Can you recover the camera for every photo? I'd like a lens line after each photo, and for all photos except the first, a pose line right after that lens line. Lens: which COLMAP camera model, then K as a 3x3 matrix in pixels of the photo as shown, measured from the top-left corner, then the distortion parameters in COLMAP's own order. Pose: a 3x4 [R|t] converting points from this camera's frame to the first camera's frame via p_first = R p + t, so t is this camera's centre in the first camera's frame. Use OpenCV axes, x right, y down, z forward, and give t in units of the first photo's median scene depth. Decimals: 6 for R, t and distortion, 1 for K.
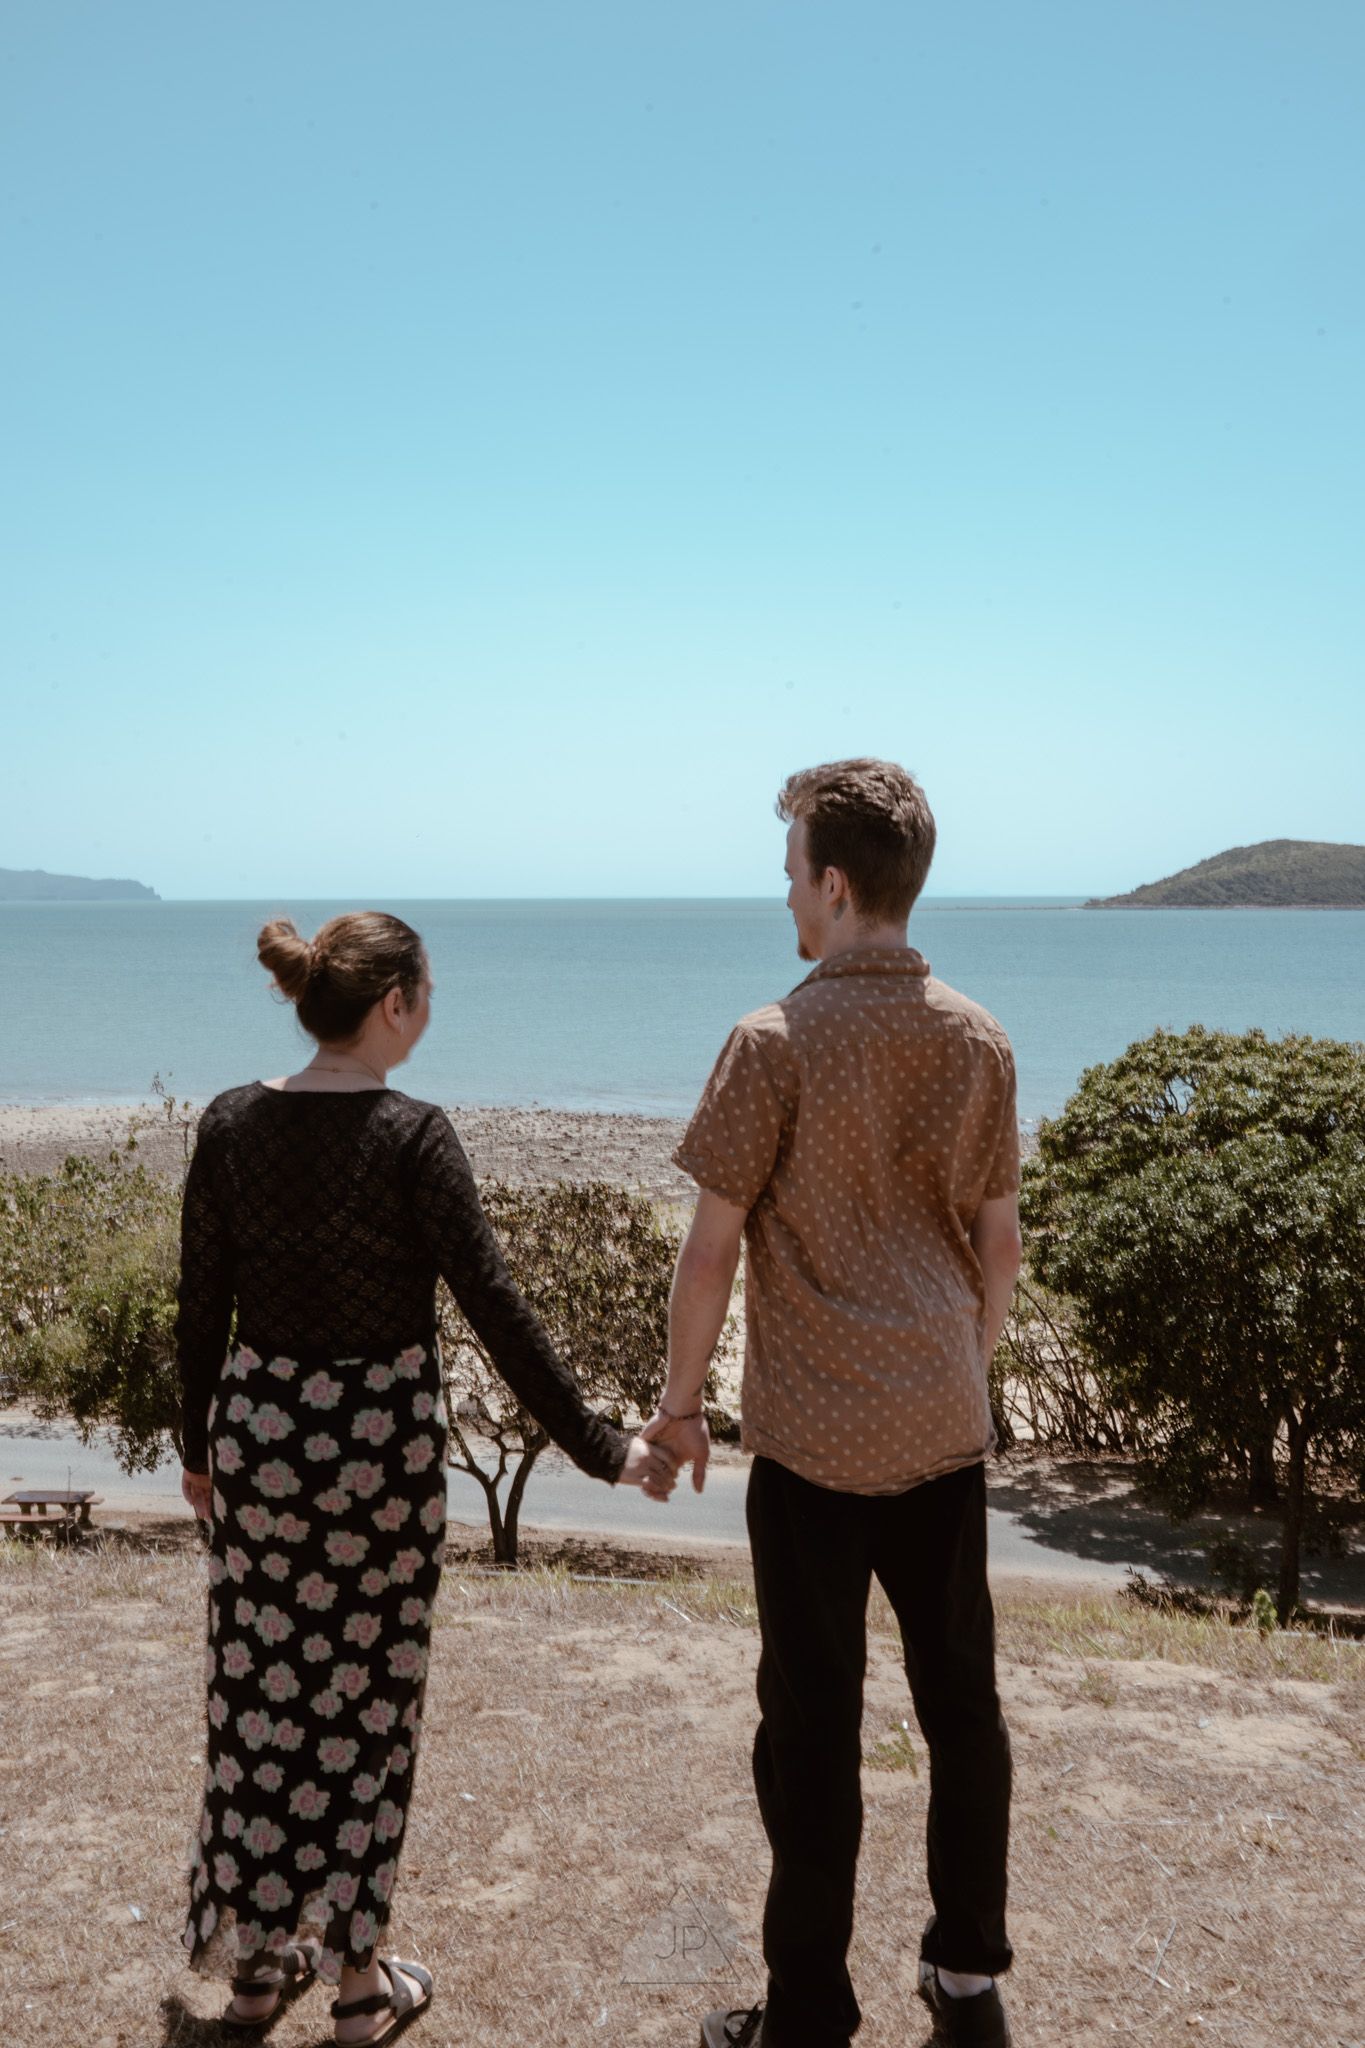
lens RADIAL K [[2119.1, 0, 660.6], [0, 2119.1, 996.8], [0, 0, 1]] dist [0.045466, 0.024124]
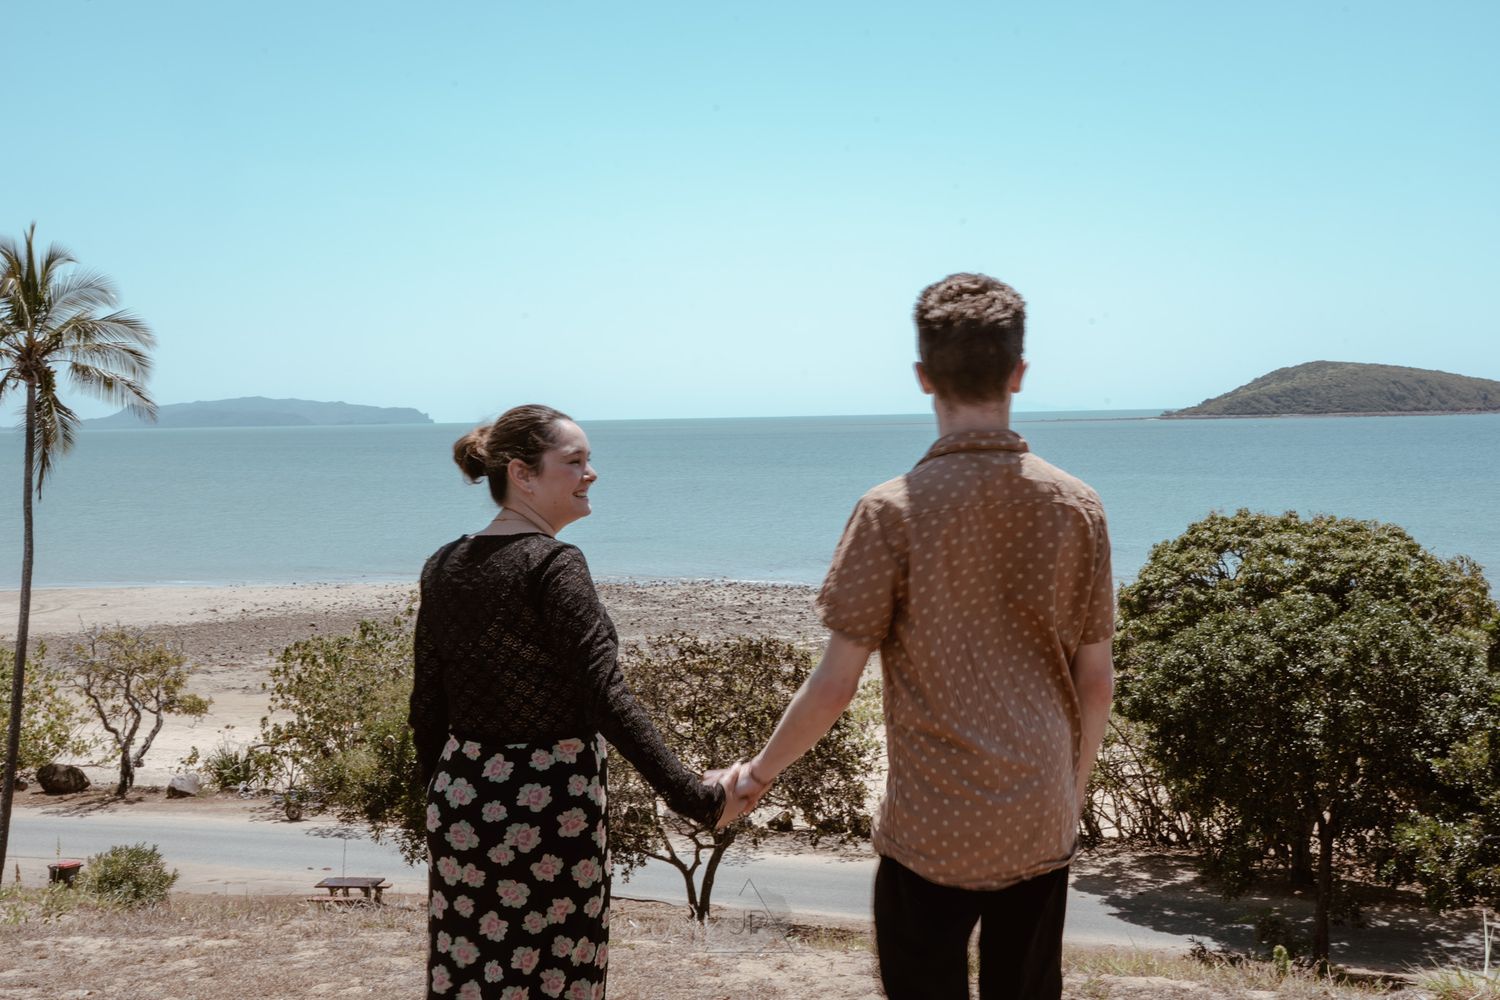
lens RADIAL K [[1671.7, 0, 743.0], [0, 1671.7, 494.3], [0, 0, 1]] dist [0.036248, 0.061386]
pose [[0.998668, -0.013282, -0.049860, 0.005764], [0.013267, 0.999912, -0.000632, 0.001590], [0.049864, -0.000030, 0.998756, -0.009450]]
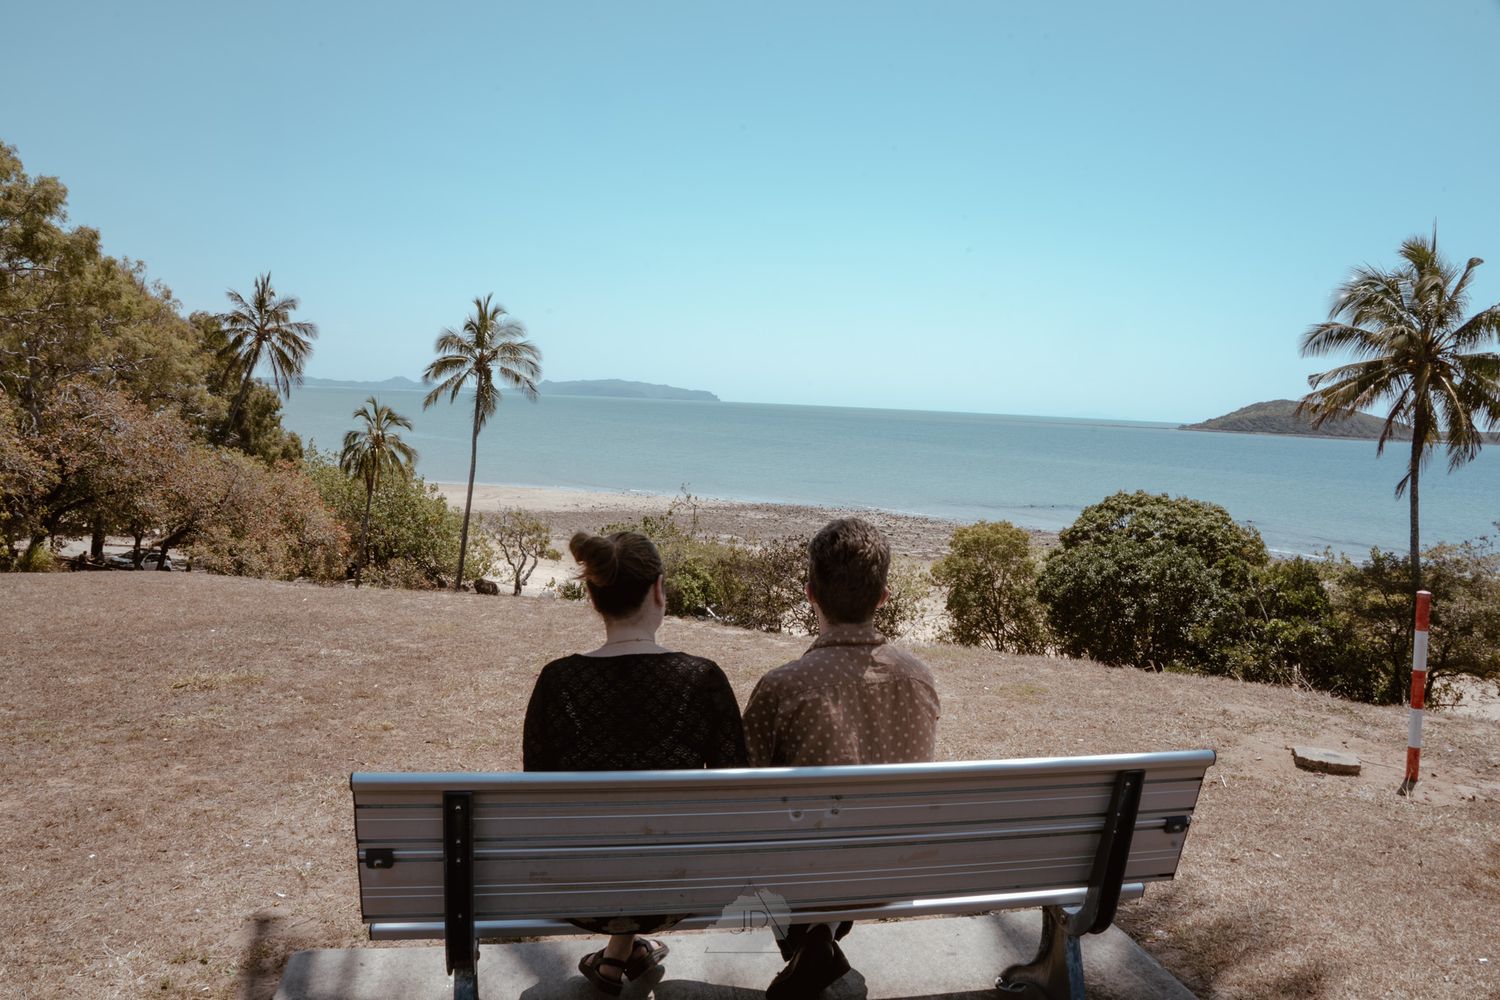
lens RADIAL K [[1103.6, 0, 746.6], [0, 1103.6, 491.8], [0, 0, 1]] dist [-0.147734, 0.067847]
pose [[0.974225, 0.062291, -0.216810, 0.105993], [-0.054837, 0.997684, 0.040233, -0.007530], [0.218814, -0.027307, 0.975385, -0.175796]]
